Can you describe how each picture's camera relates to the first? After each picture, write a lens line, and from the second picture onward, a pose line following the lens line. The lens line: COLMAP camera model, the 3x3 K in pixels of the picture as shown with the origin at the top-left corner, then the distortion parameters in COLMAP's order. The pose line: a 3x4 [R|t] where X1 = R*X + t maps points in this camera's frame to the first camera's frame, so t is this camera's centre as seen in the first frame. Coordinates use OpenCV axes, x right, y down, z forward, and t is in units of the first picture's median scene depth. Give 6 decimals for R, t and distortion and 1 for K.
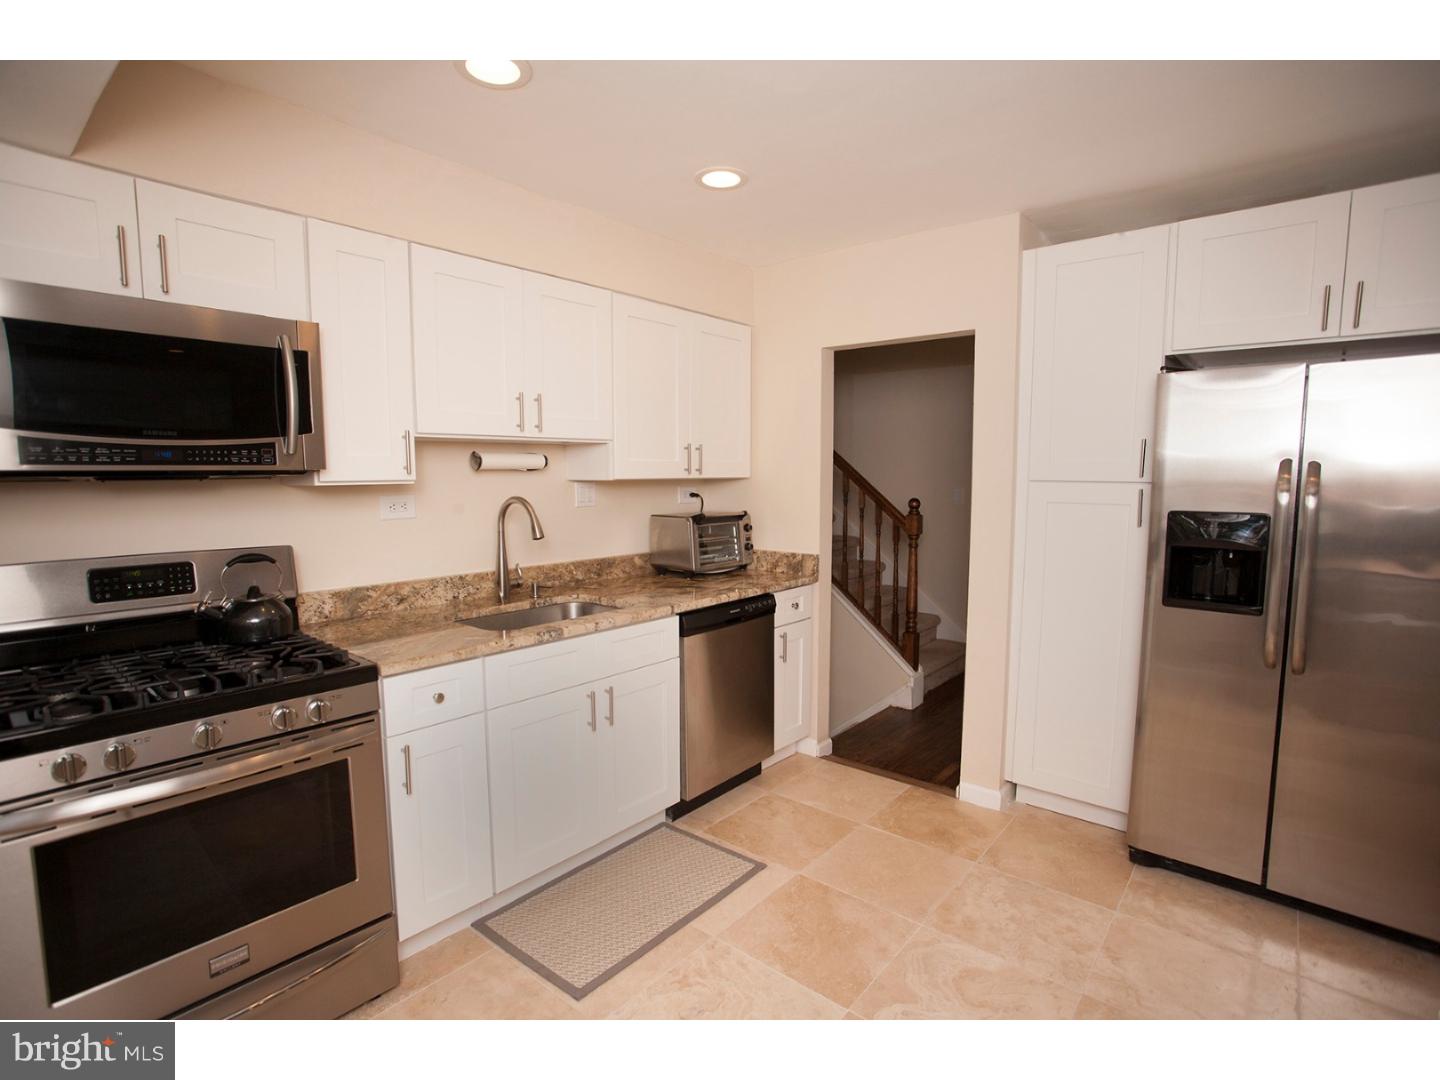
lens RADIAL K [[736.8, 0, 720.0], [0, 736.8, 540.0], [0, 0, 1]] dist [0.000289, 0.000255]
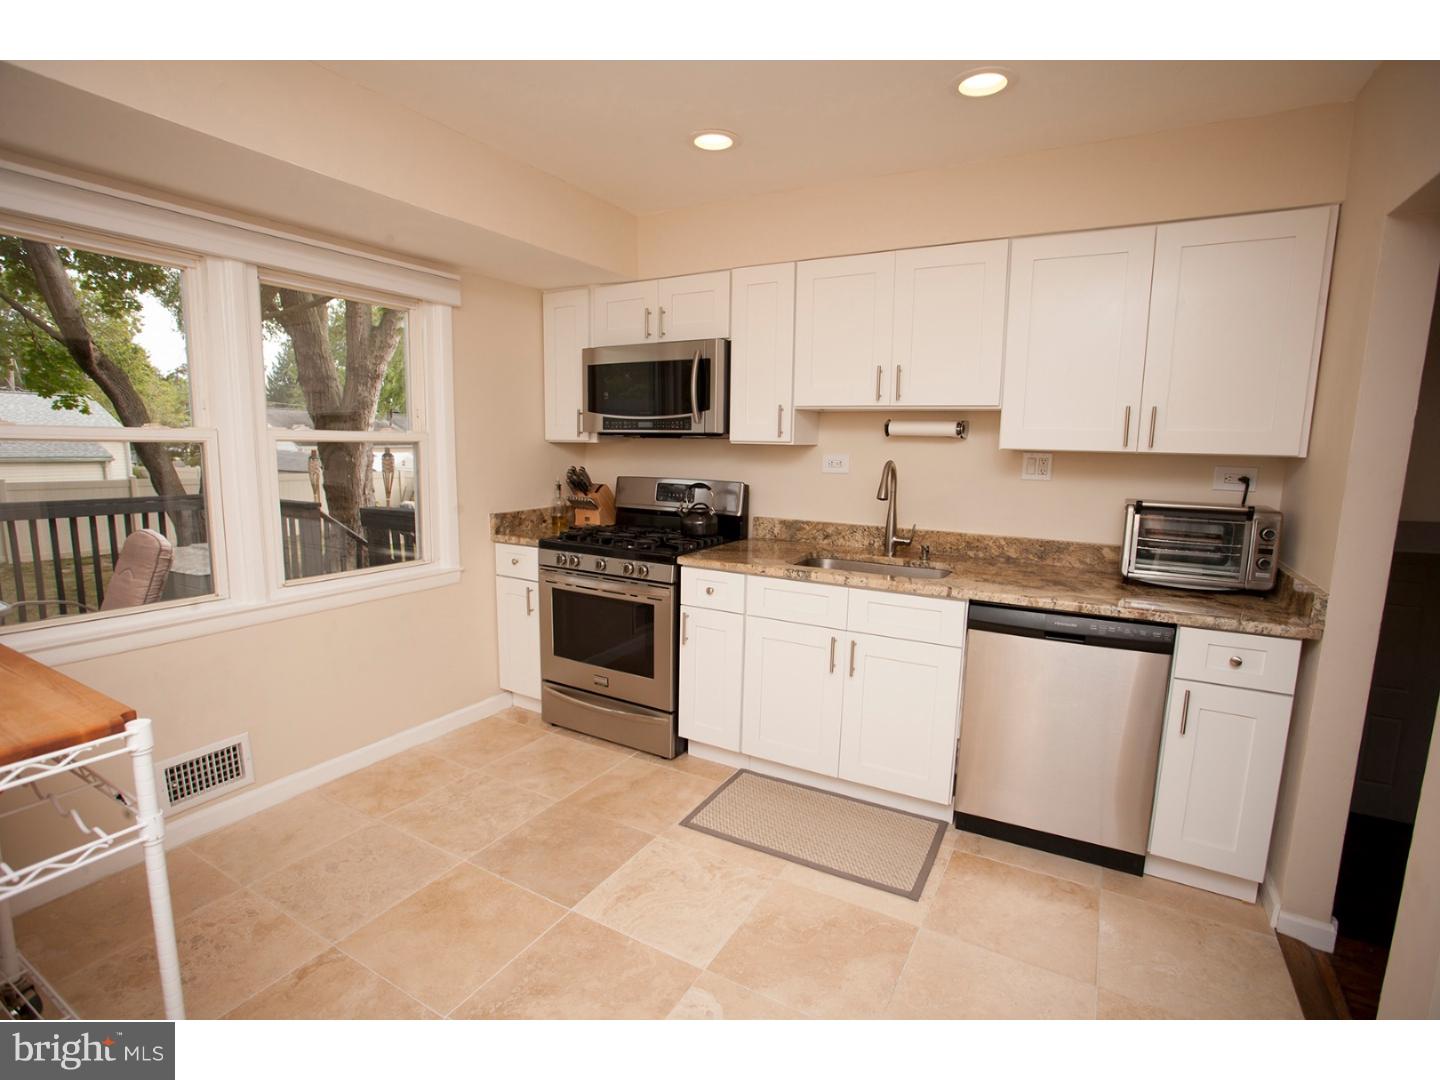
lens RADIAL K [[725.0, 0, 720.0], [0, 725.0, 540.0], [0, 0, 1]] dist [-0.003168, -0.000361]
pose [[0.178209, 0.144141, -0.973378, 0.814614], [-0.110724, 0.985868, 0.125718, -0.054279], [0.977743, 0.085373, 0.191650, 0.600899]]
